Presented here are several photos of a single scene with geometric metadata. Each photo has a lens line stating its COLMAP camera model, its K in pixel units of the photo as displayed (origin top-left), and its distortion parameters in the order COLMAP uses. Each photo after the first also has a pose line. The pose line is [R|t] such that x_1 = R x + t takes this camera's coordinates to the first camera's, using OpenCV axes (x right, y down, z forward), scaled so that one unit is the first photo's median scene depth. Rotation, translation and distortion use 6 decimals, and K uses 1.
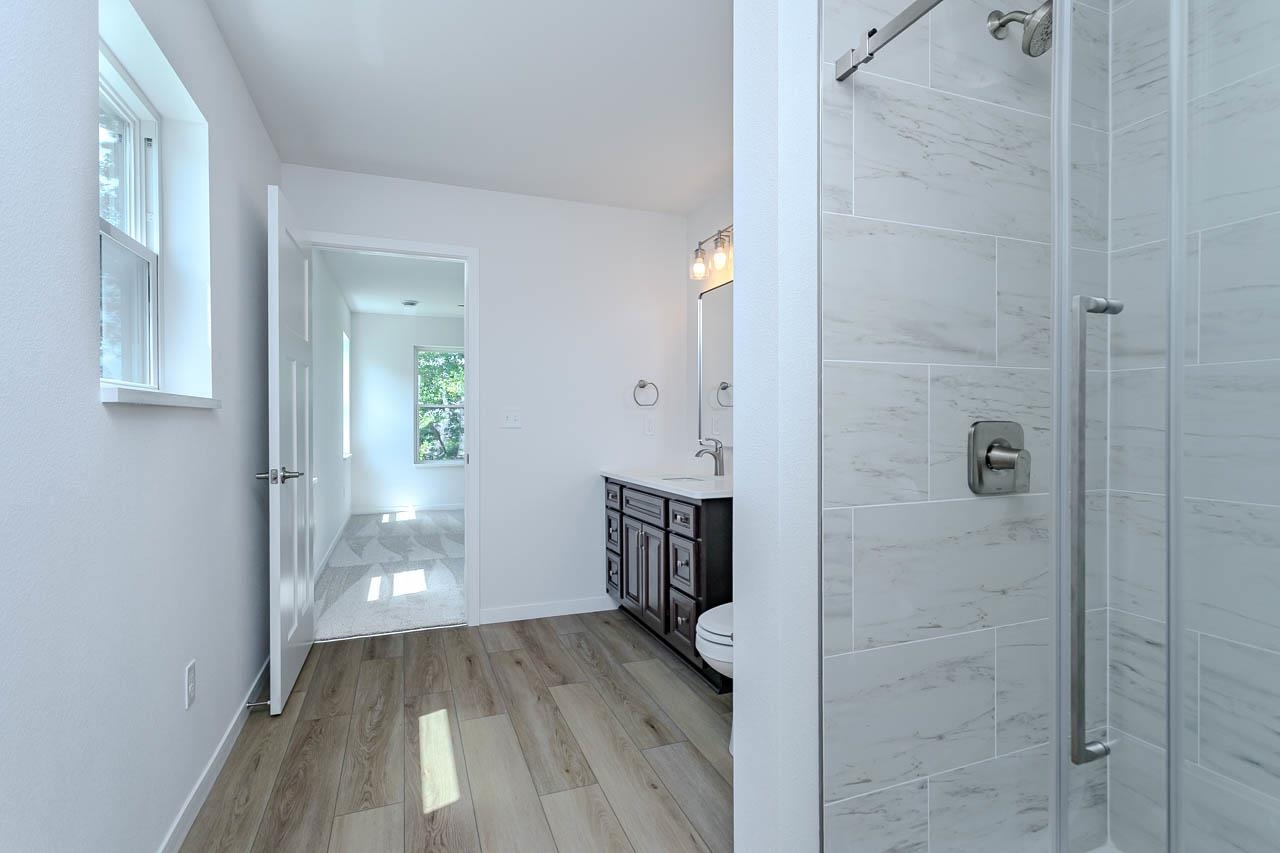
lens RADIAL K [[604.9, 0, 659.9], [0, 604.9, 425.8], [0, 0, 1]] dist [0.001215, 0.000957]
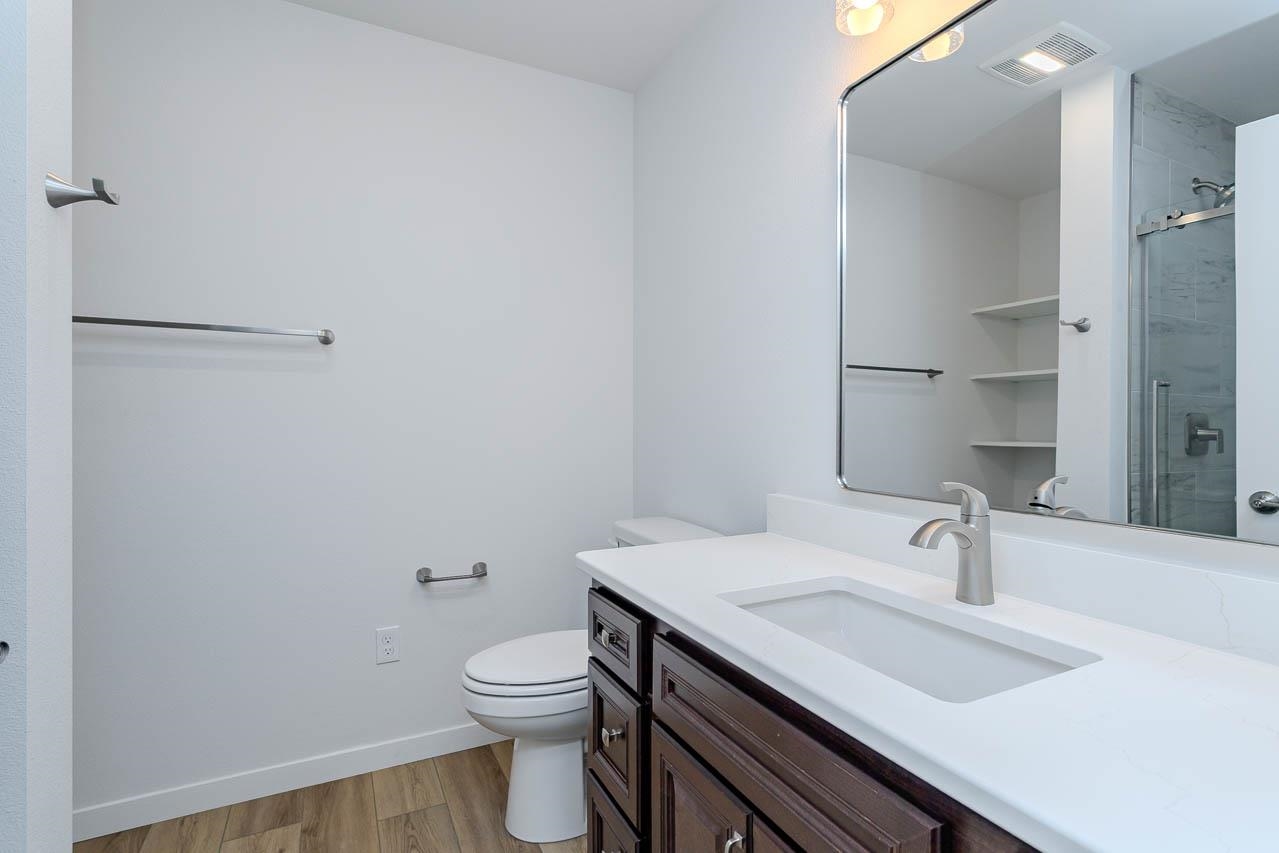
lens RADIAL K [[604.4, 0, 638.2], [0, 604.4, 425.1], [0, 0, 1]] dist [0.001215, 0.000957]
pose [[0.998049, 0.007904, 0.061938, -0.086692], [-0.007175, 0.999902, -0.011990, -0.002730], [-0.062026, 0.011522, 0.998008, 0.660359]]
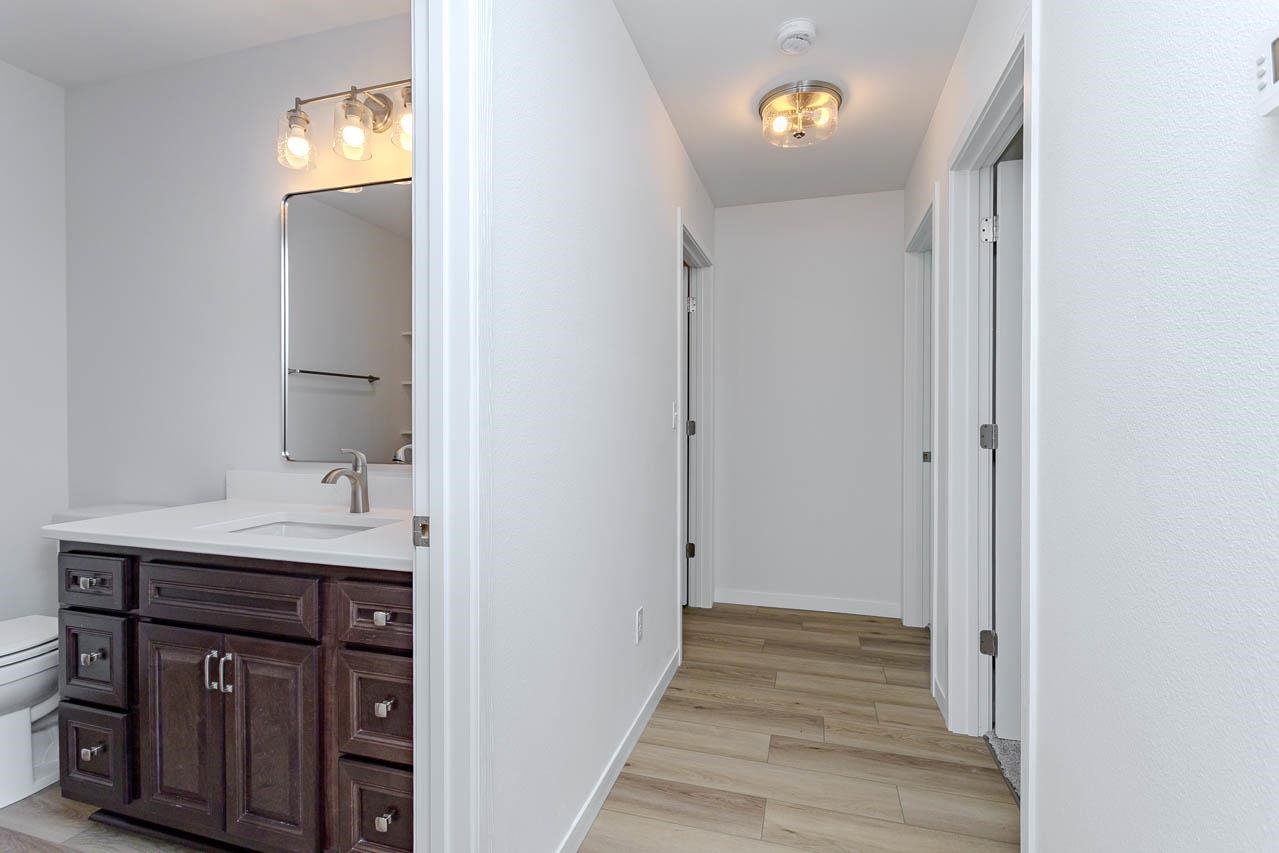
lens RADIAL K [[604.4, 0, 618.6], [0, 604.4, 427.0], [0, 0, 1]] dist [0.001215, 0.000957]
pose [[0.651721, -0.001859, 0.758457, -0.166433], [0.005588, 0.999982, -0.002350, 0.003334], [-0.758439, 0.005770, 0.651719, 0.412551]]
